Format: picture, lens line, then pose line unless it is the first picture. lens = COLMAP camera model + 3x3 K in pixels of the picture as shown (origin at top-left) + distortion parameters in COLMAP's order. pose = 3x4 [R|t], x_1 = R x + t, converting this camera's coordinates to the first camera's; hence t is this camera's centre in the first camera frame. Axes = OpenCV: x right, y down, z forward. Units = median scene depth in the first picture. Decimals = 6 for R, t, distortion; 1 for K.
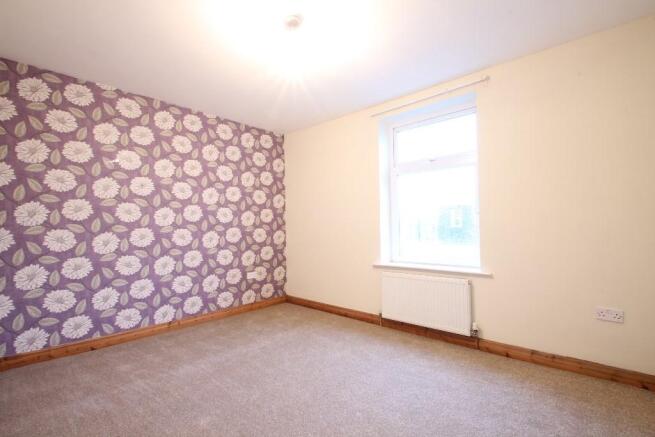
lens RADIAL K [[307.0, 0, 324.4], [0, 307.0, 222.4], [0, 0, 1]] dist [0.000730, -0.017124]
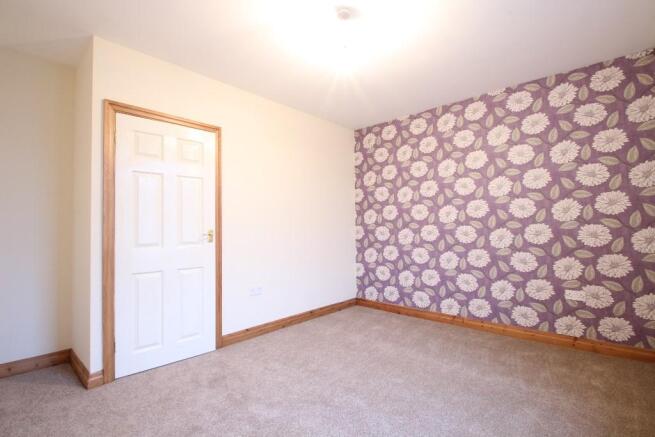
lens RADIAL K [[307.0, 0, 324.4], [0, 307.0, 222.4], [0, 0, 1]] dist [0.000730, -0.017124]
pose [[-0.026826, -0.008025, -0.999608, 0.467508], [0.027865, 0.999573, -0.008773, 0.006408], [0.999252, -0.028089, -0.026591, 0.519218]]
